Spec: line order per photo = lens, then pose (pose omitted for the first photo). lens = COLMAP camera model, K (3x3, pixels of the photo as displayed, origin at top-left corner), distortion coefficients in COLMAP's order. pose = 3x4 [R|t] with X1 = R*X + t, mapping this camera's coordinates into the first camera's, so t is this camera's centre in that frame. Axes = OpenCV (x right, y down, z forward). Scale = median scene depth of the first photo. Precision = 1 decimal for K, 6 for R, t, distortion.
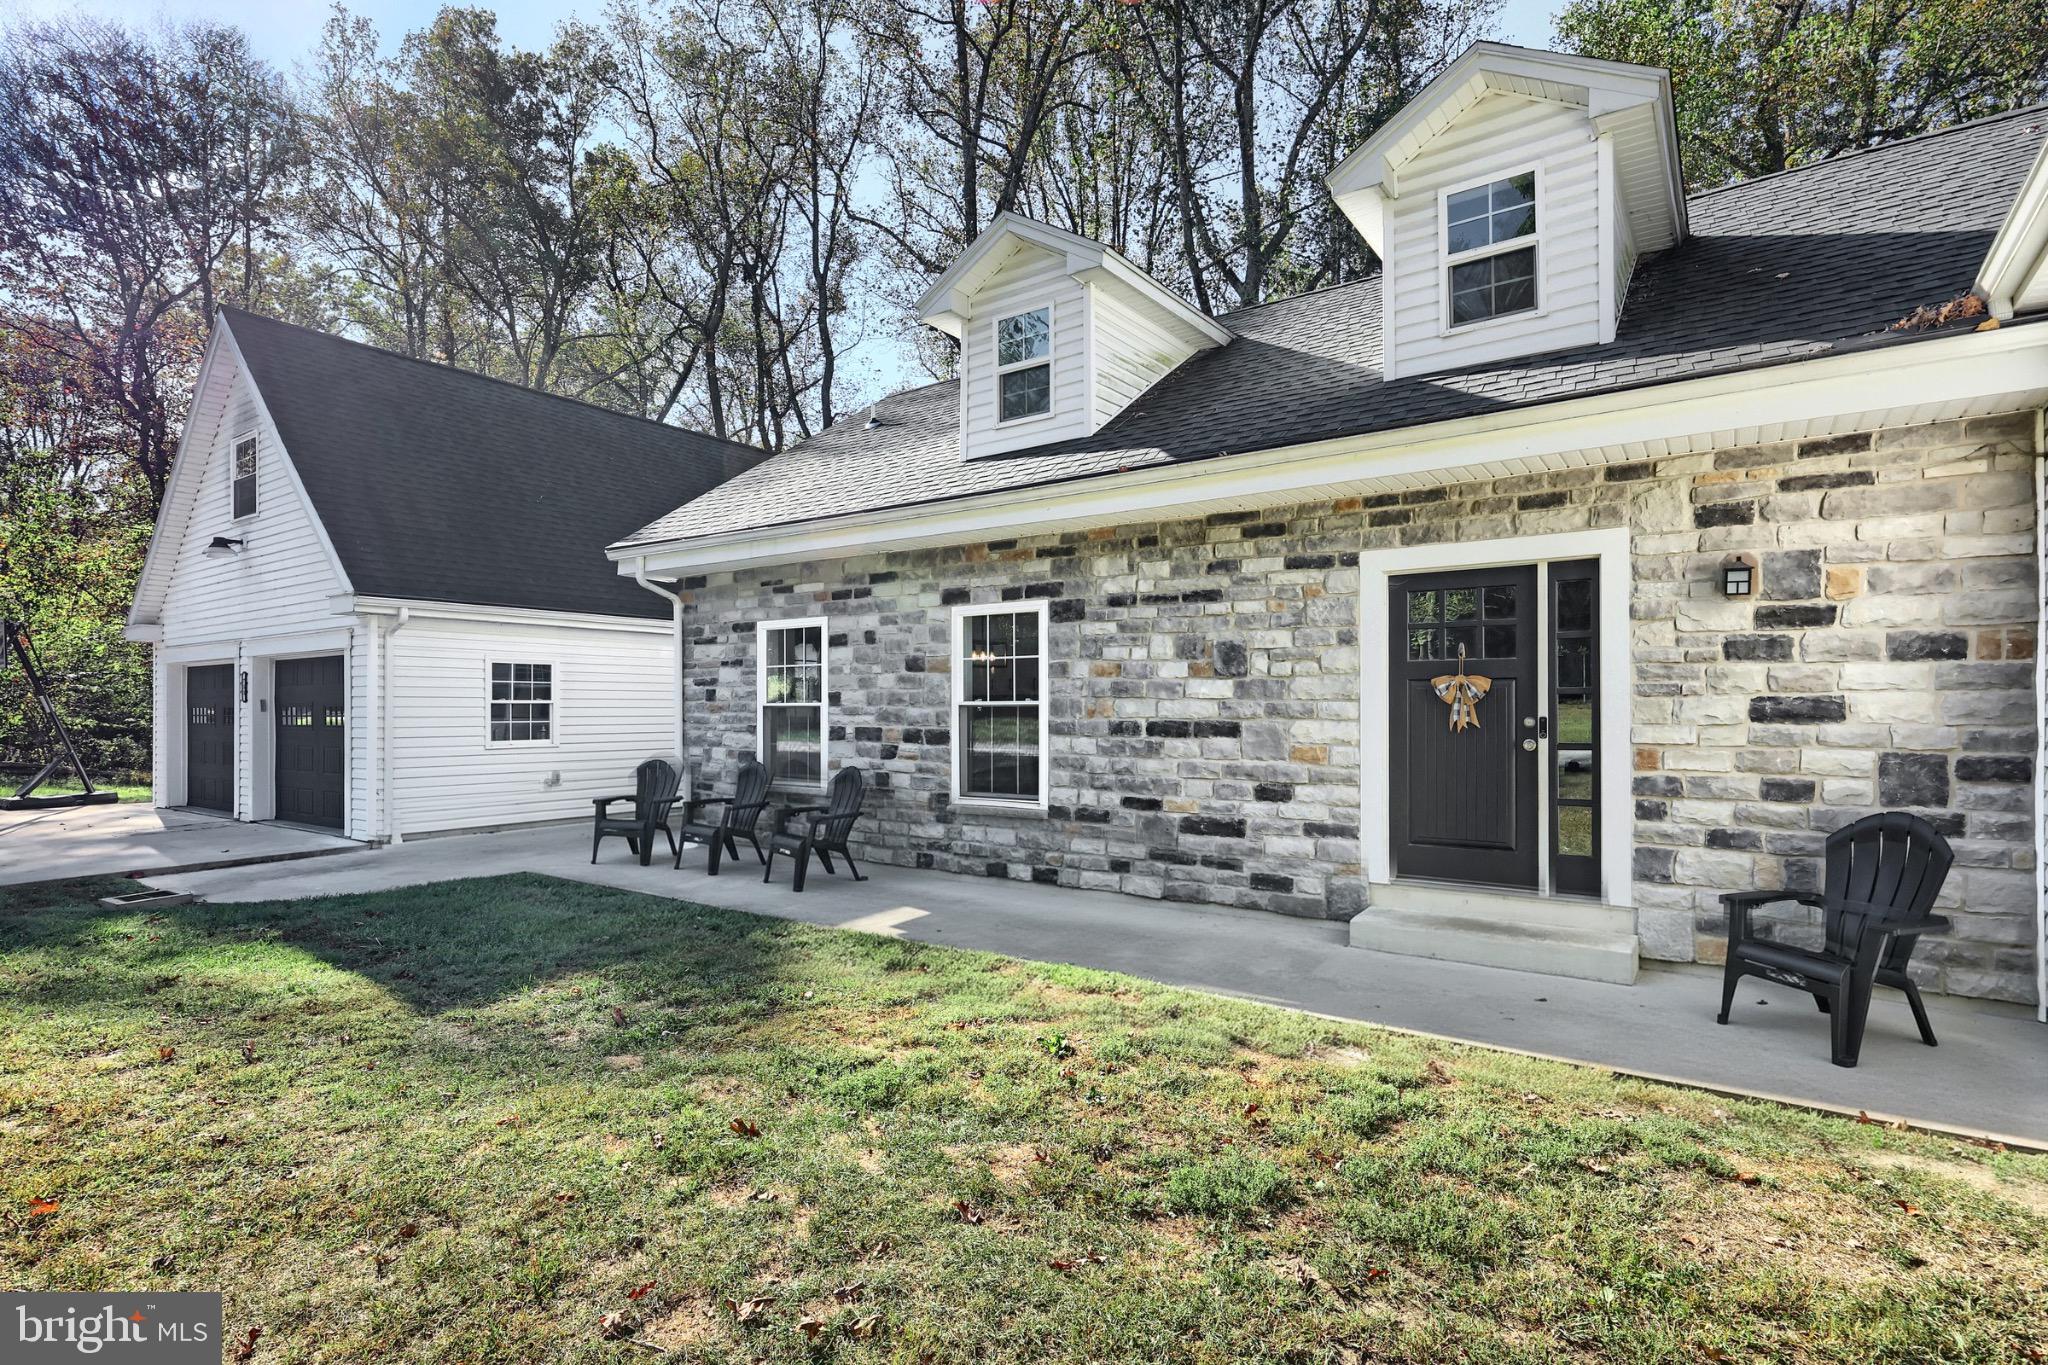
lens RADIAL K [[1013.5, 0, 1022.9], [0, 1013.5, 713.0], [0, 0, 1]] dist [0.000573, 0.000187]
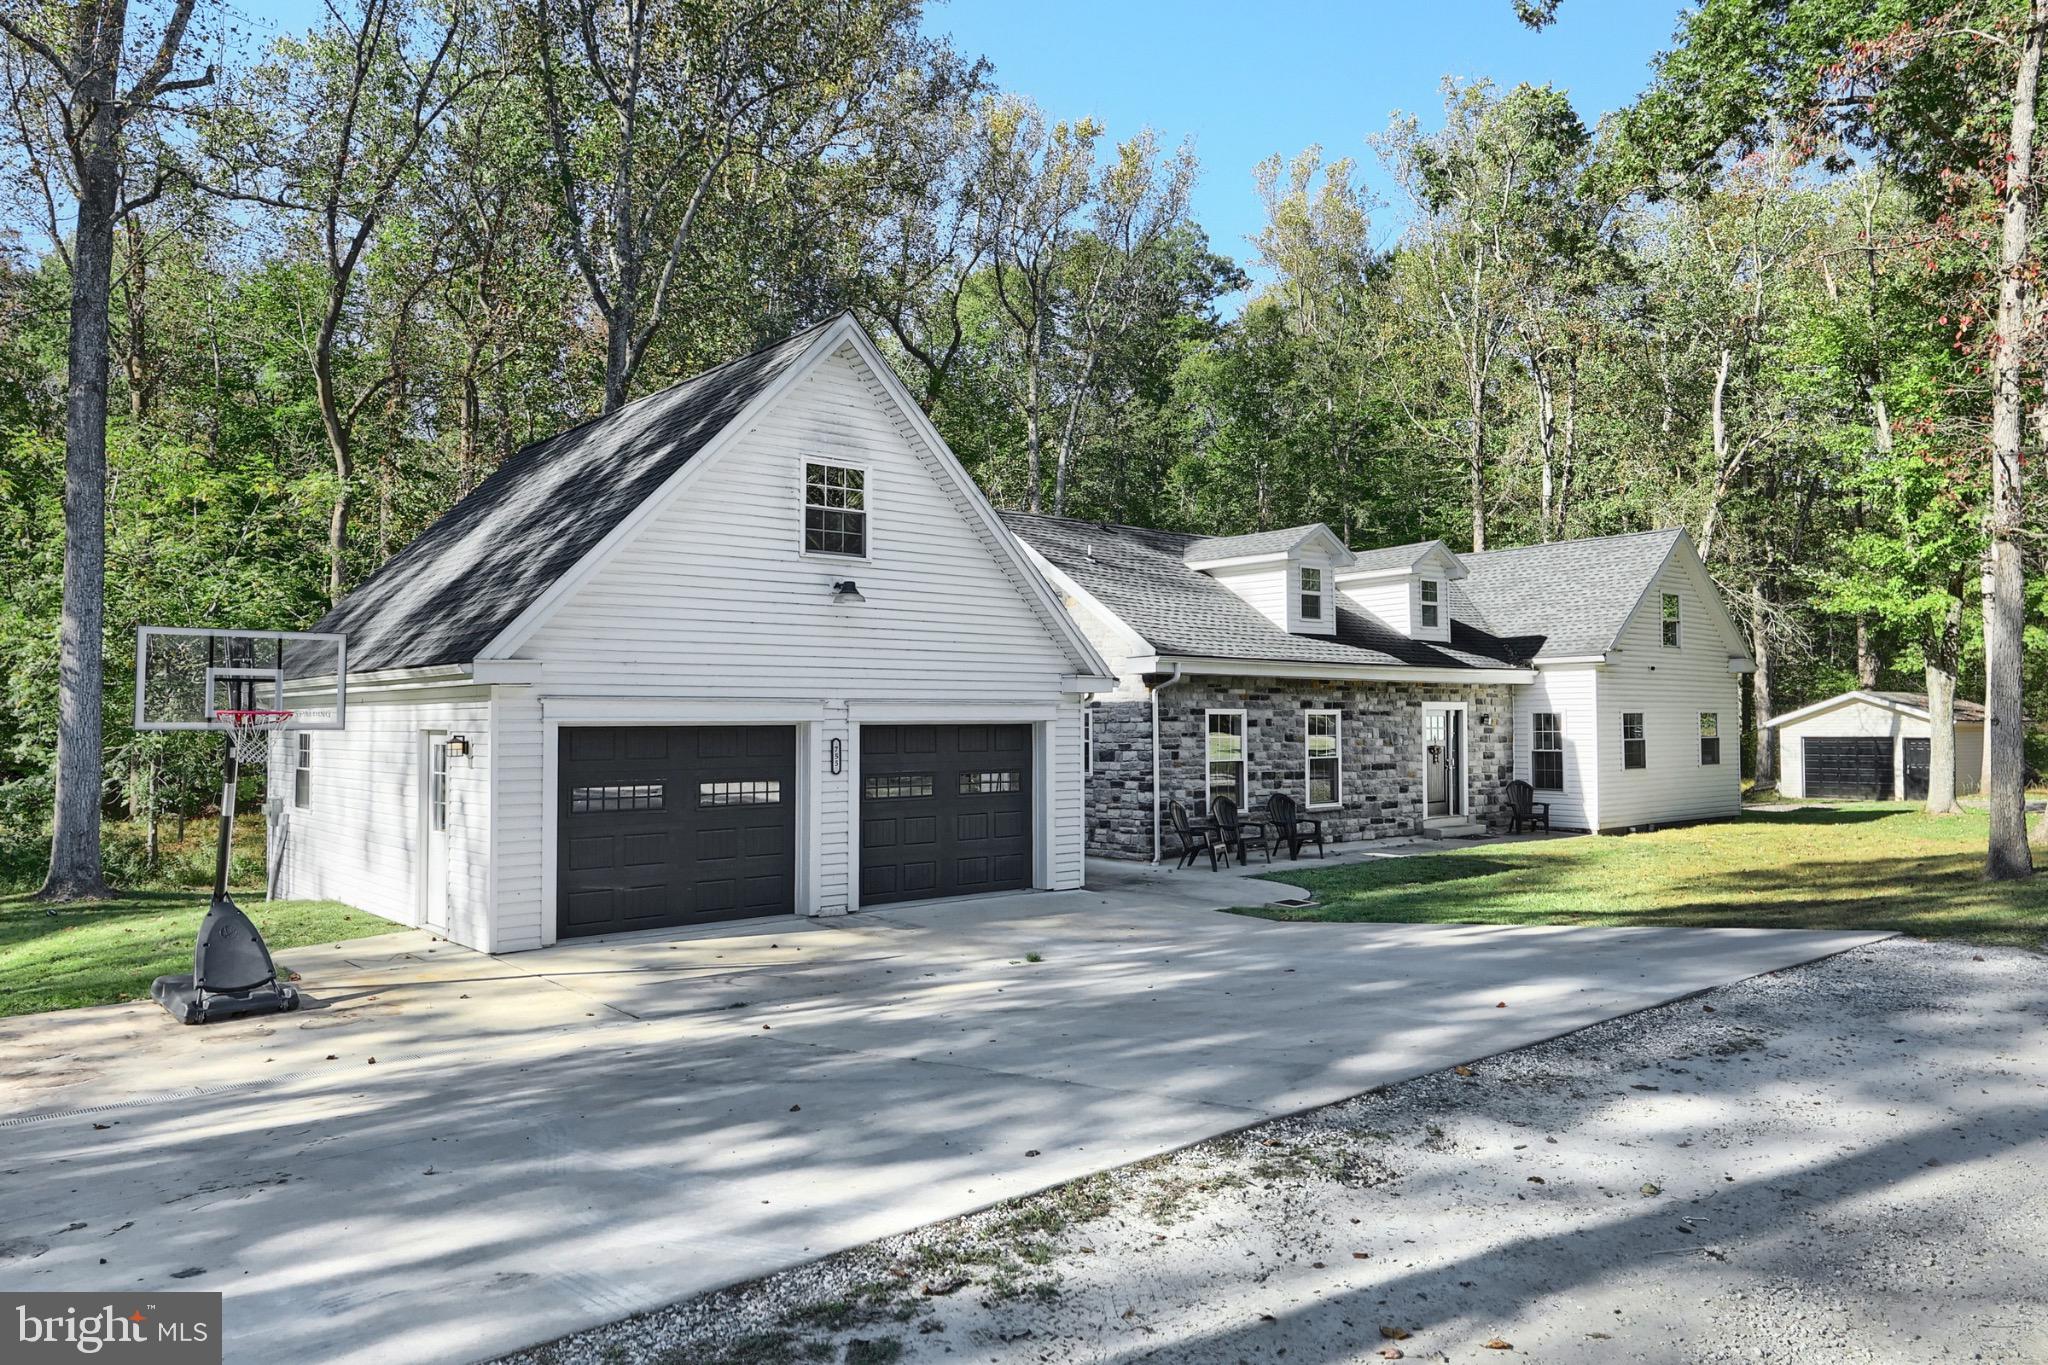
lens RADIAL K [[1013.5, 0, 1022.9], [0, 1013.5, 713.0], [0, 0, 1]] dist [0.000573, 0.000187]
pose [[0.359800, 0.007908, 0.932996, -2.137141], [-0.002086, 0.999968, -0.007671, -0.081744], [-0.933027, 0.000814, 0.359805, 0.803641]]
